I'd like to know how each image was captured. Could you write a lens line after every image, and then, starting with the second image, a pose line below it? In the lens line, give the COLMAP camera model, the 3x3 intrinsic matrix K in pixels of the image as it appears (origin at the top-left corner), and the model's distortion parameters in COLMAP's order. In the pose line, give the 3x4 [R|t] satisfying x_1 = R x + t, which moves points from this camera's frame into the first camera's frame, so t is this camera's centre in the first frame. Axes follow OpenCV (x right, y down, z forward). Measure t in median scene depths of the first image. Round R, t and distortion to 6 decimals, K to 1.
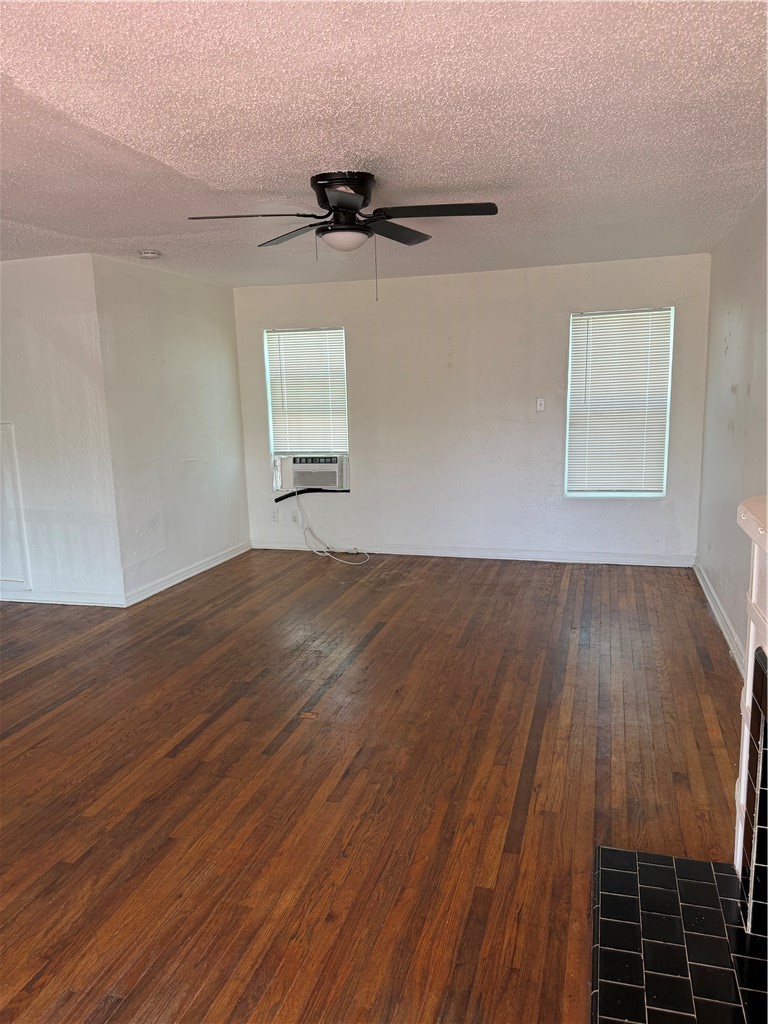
lens RADIAL K [[761.1, 0, 384.0], [0, 761.1, 512.0], [0, 0, 1]] dist [0.047259, -0.056653]
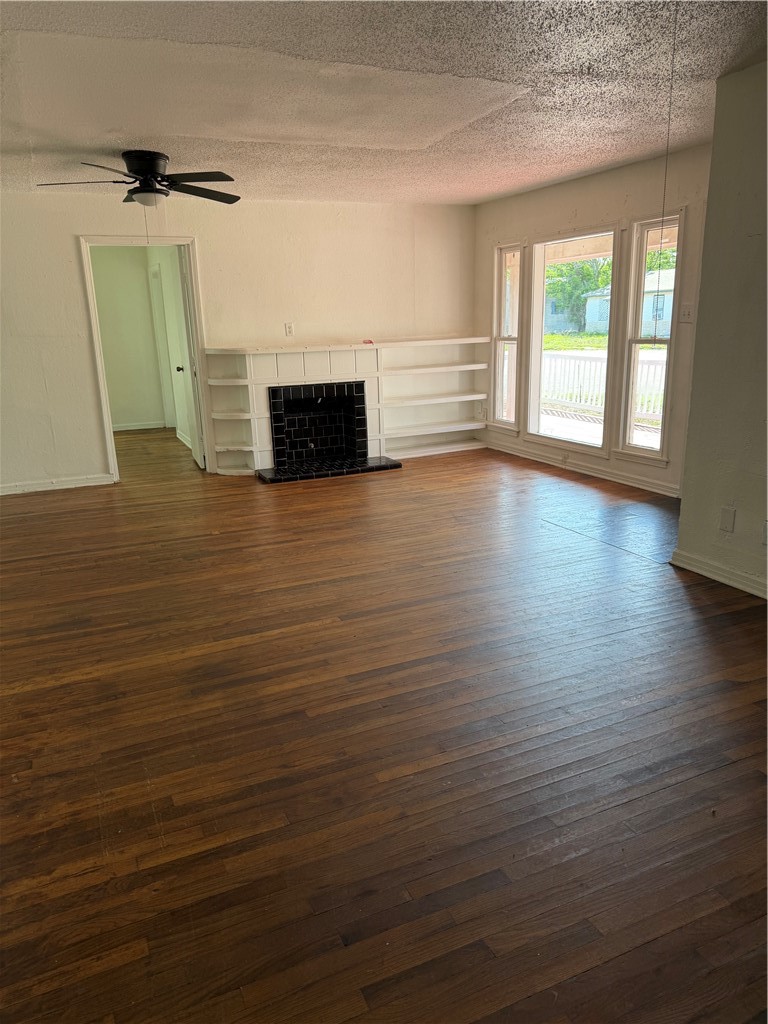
lens RADIAL K [[761.1, 0, 384.0], [0, 761.1, 512.0], [0, 0, 1]] dist [0.047259, -0.056653]
pose [[-0.675553, -0.137243, 0.724426, -1.288018], [0.167869, 0.928089, 0.332371, -0.193374], [-0.717947, 0.346142, -0.603935, 1.521782]]
